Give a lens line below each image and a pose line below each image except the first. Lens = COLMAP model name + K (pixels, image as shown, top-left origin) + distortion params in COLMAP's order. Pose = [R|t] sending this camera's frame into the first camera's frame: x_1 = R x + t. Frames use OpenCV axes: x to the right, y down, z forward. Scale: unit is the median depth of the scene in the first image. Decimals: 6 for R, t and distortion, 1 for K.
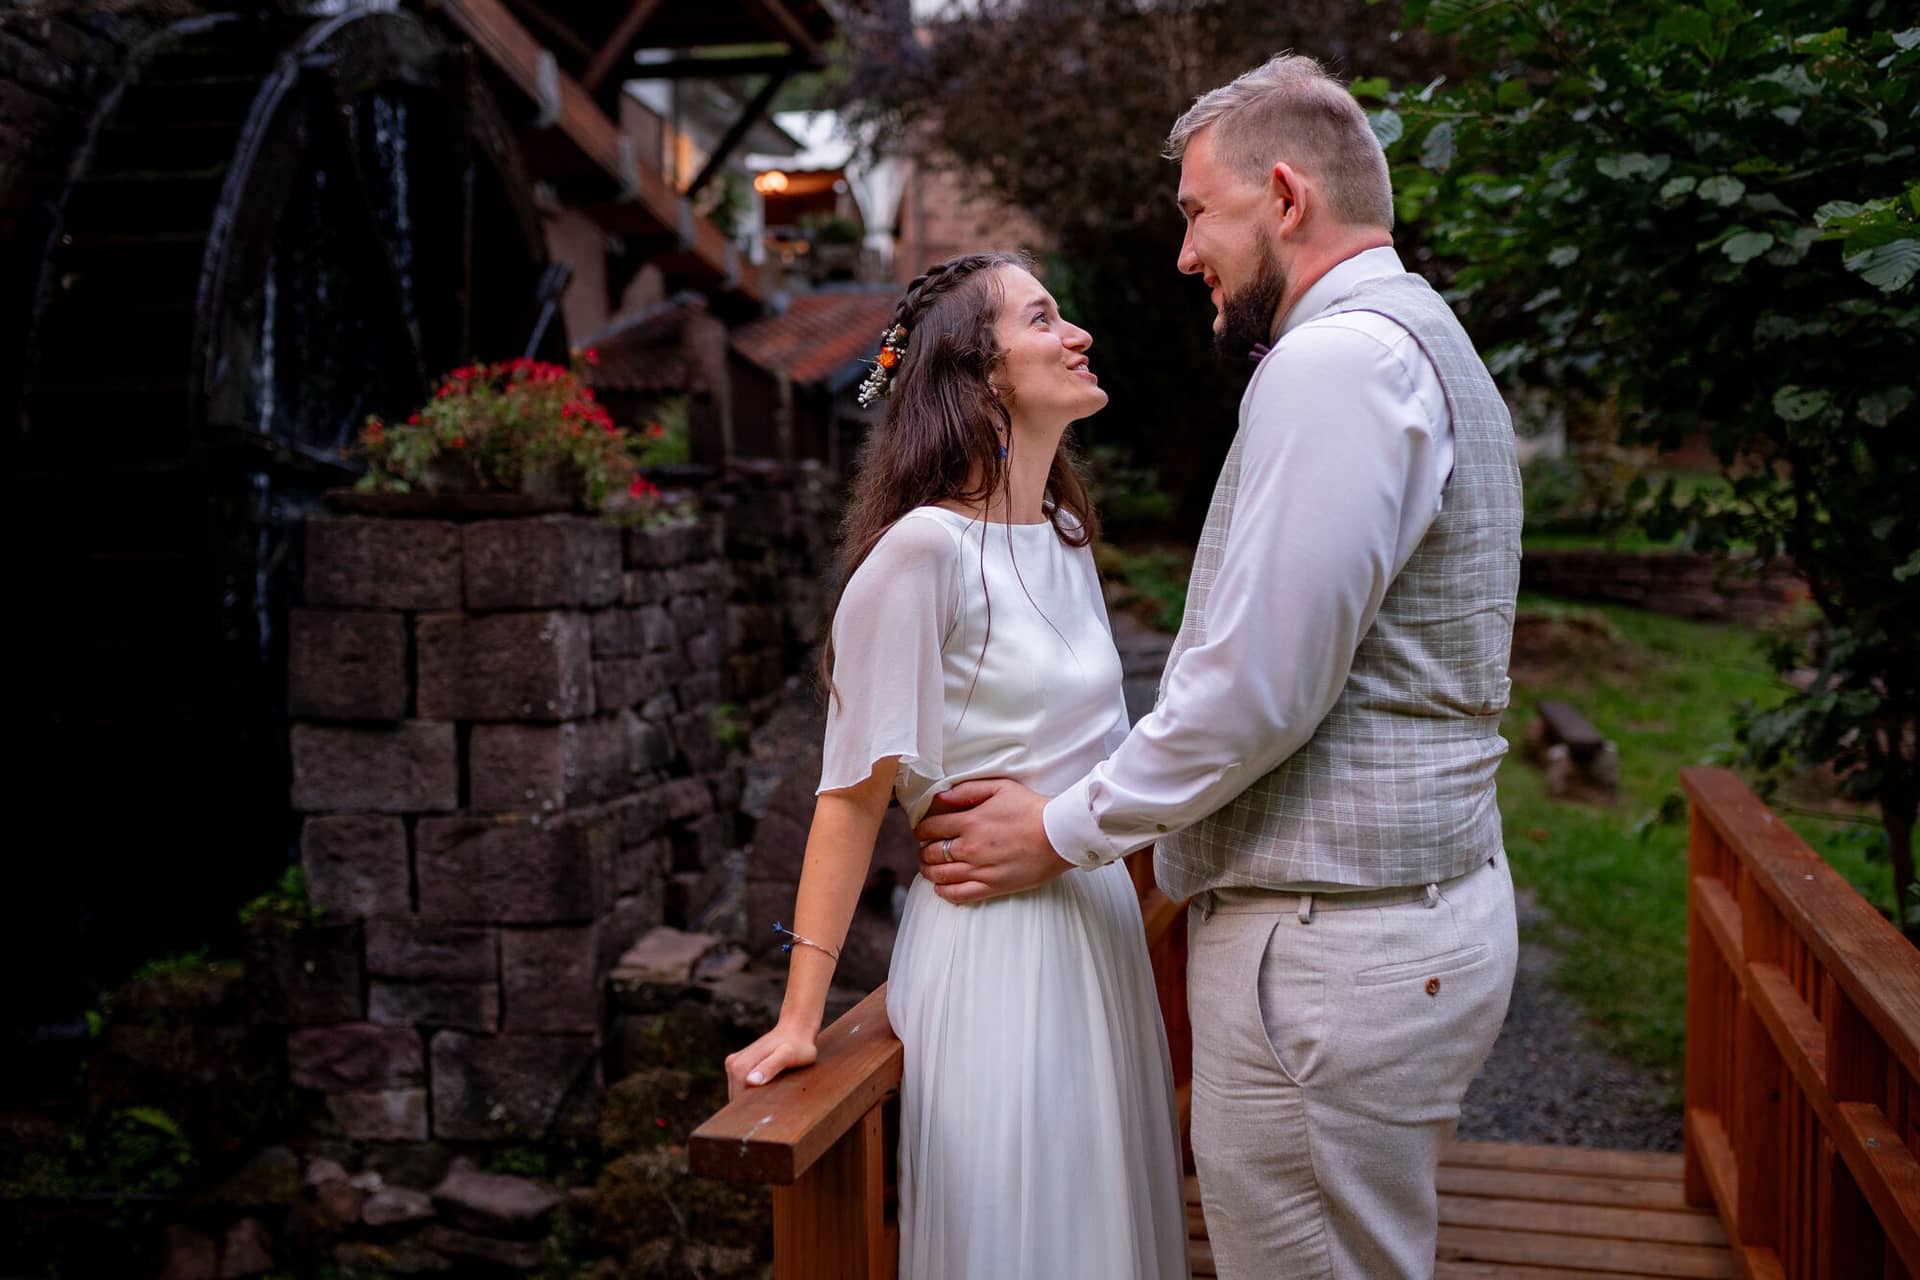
lens RADIAL K [[1909.9, 0, 960.0], [0, 1909.9, 640.0], [0, 0, 1]] dist [-0.054162, 0.073339]
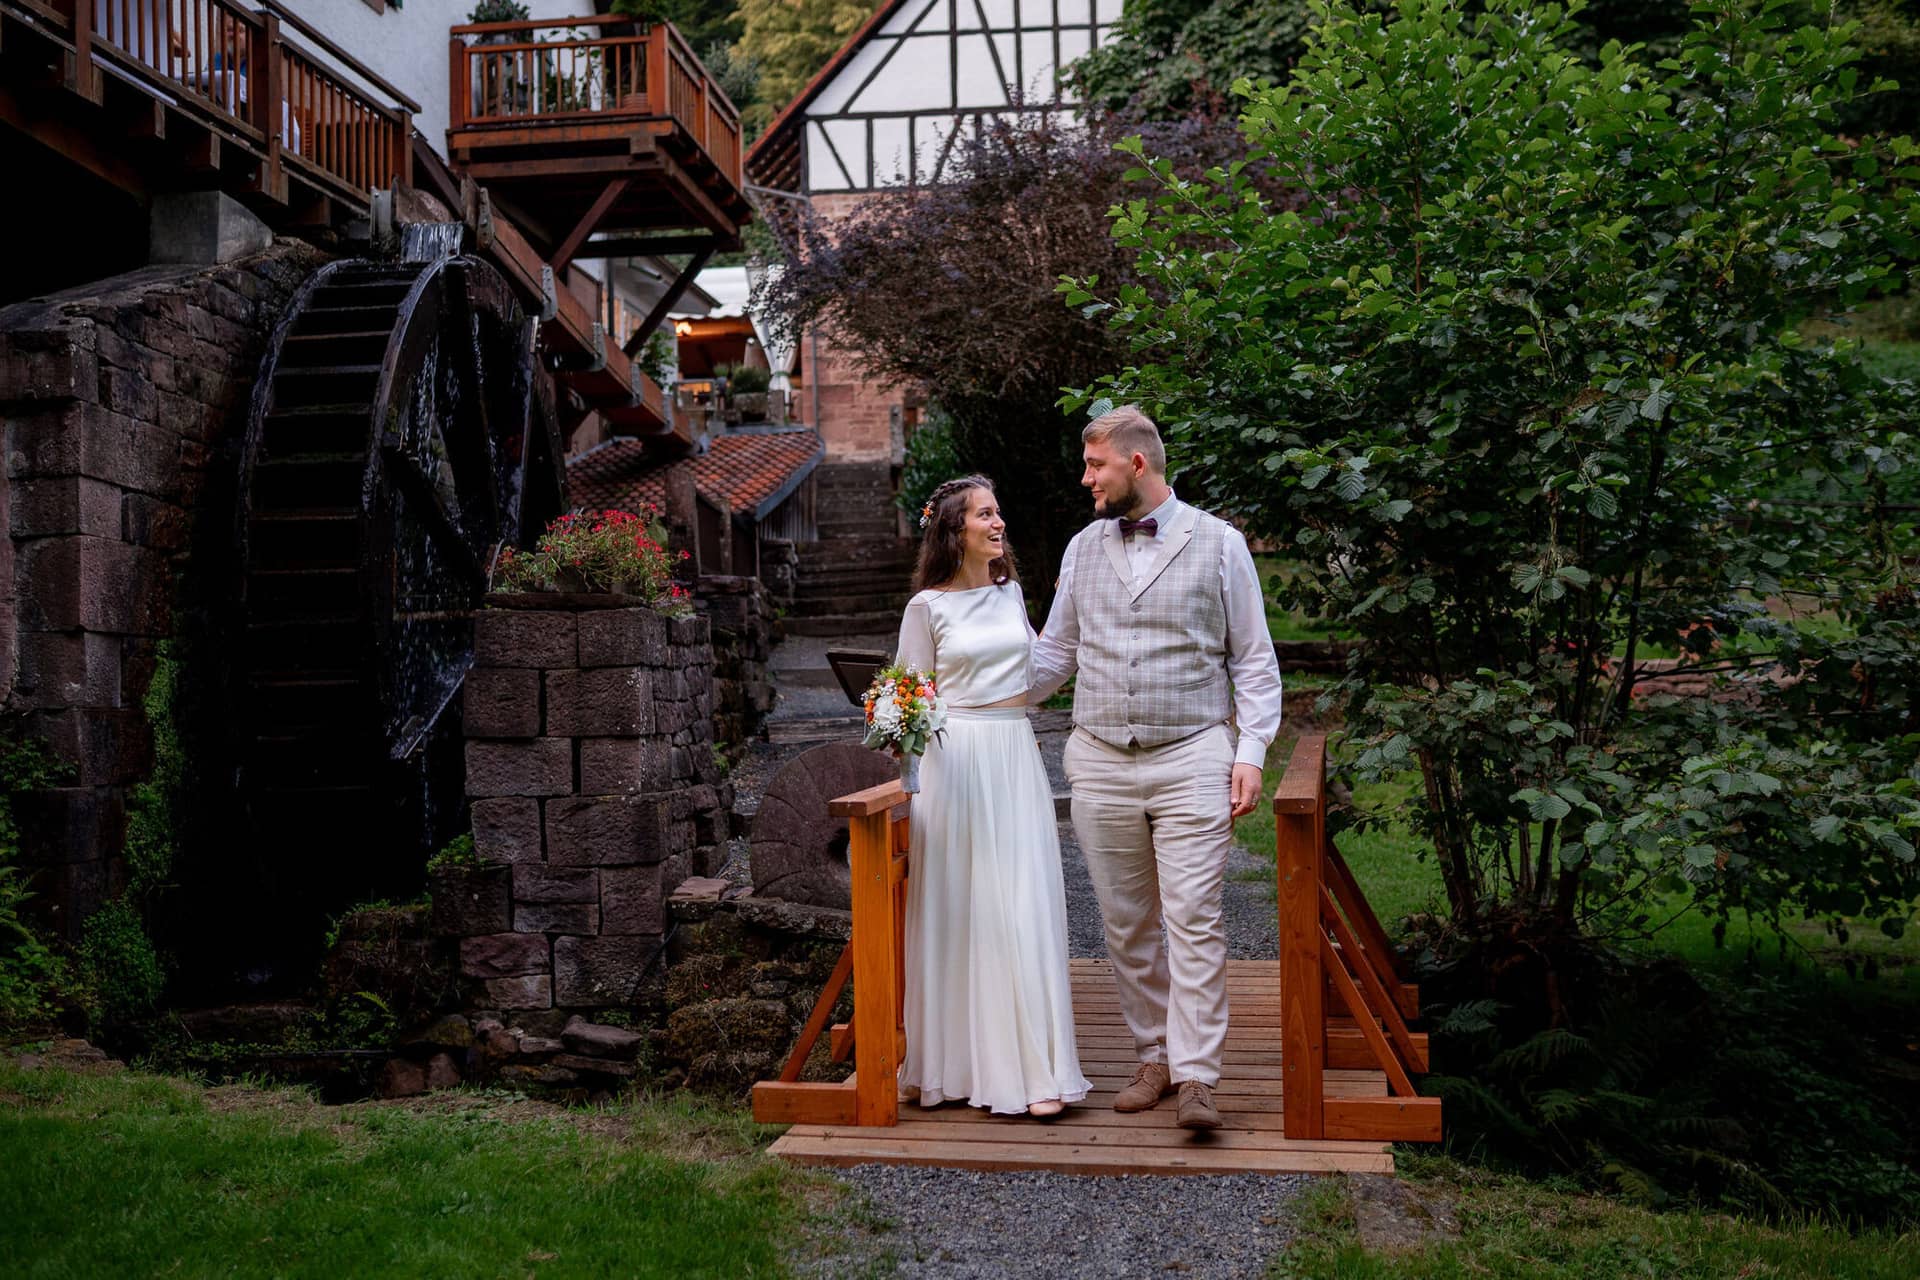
lens RADIAL K [[1902.3, 0, 967.7], [0, 1902.3, 655.4], [0, 0, 1]] dist [-0.054658, 0.075100]
pose [[0.997803, -0.012985, 0.064969, -0.036773], [0.016431, 0.998470, -0.052791, 0.062270], [-0.064184, 0.053742, 0.996490, -0.592317]]
